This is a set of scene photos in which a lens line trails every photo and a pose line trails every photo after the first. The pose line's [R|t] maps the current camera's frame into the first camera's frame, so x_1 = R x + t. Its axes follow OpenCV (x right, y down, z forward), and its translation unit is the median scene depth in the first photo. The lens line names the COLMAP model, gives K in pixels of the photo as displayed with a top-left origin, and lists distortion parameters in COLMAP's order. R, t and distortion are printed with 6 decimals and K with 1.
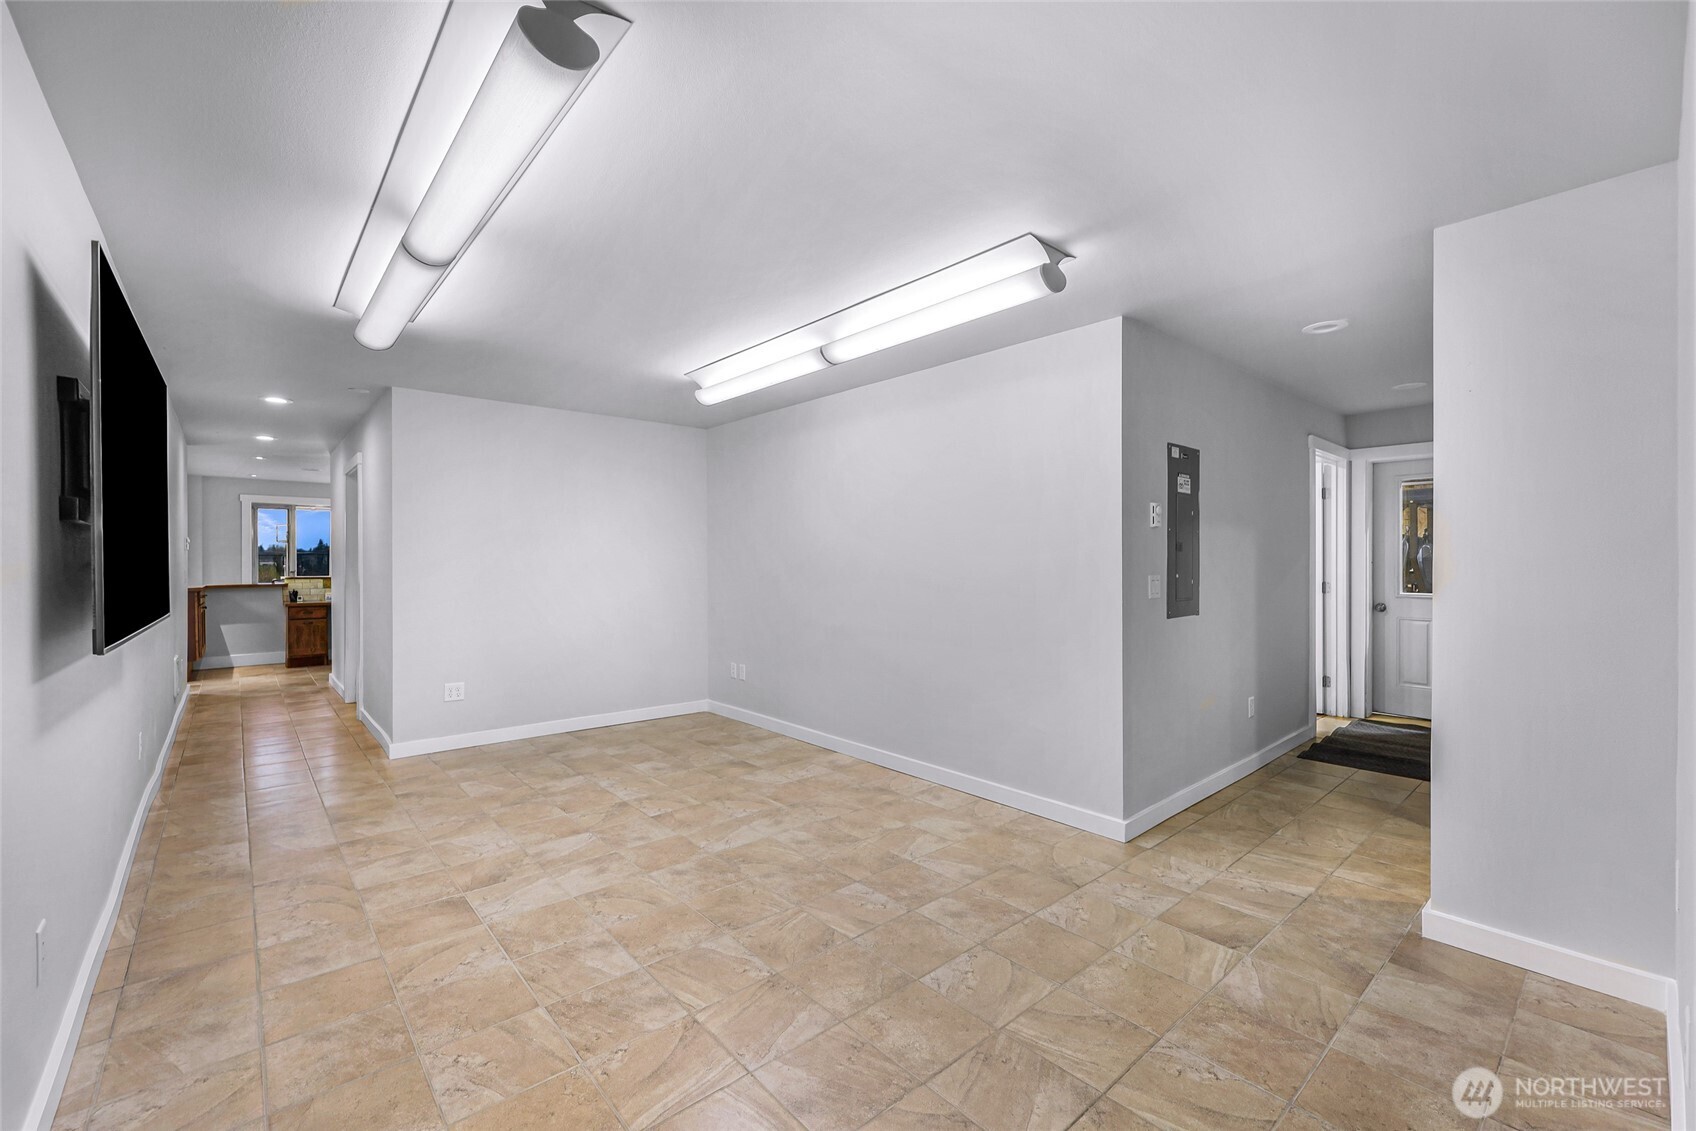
lens RADIAL K [[717.3, 0, 845.7], [0, 717.3, 561.5], [0, 0, 1]] dist [0.003113, -0.000257]
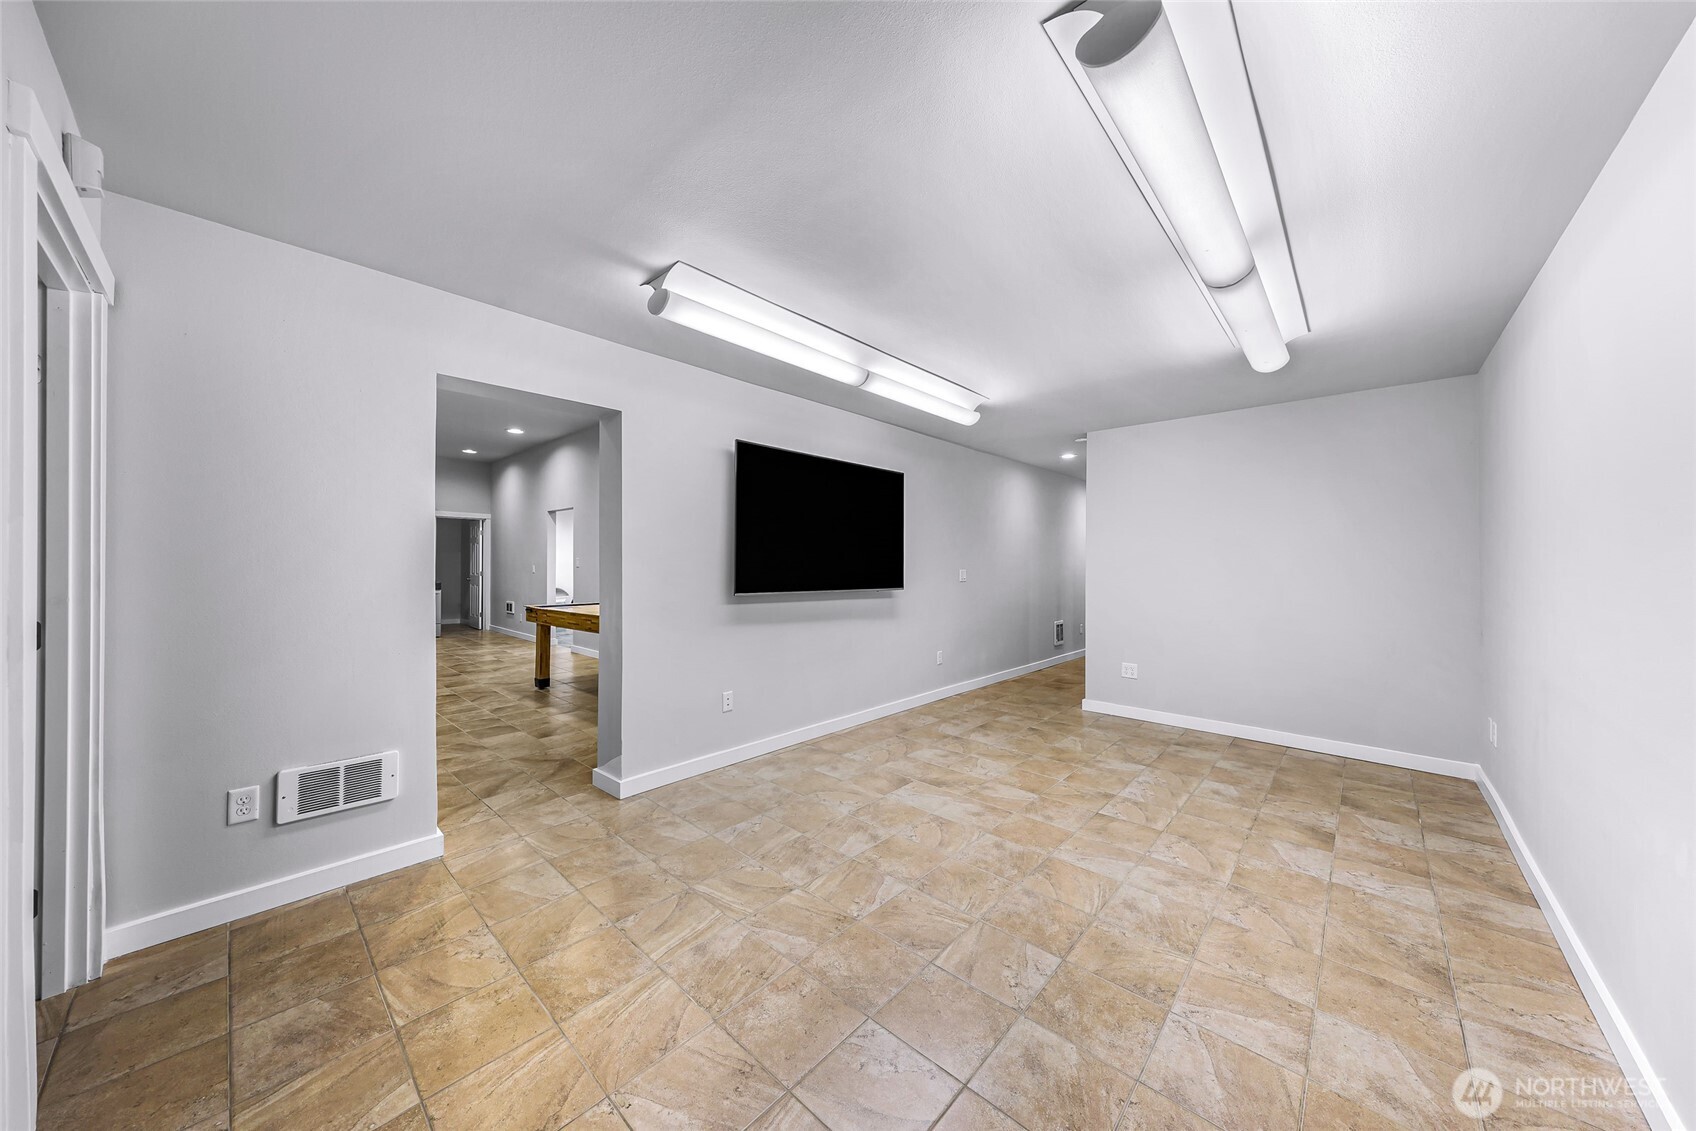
lens RADIAL K [[571.0, 0, 841.6], [0, 571.0, 563.1], [0, 0, 1]] dist [-0.000140, 0.000110]
pose [[0.100181, 0.002926, -0.994965, 0.562652], [-0.007027, 0.999973, 0.002233, -0.004949], [0.994944, 0.006768, 0.100199, 0.600676]]
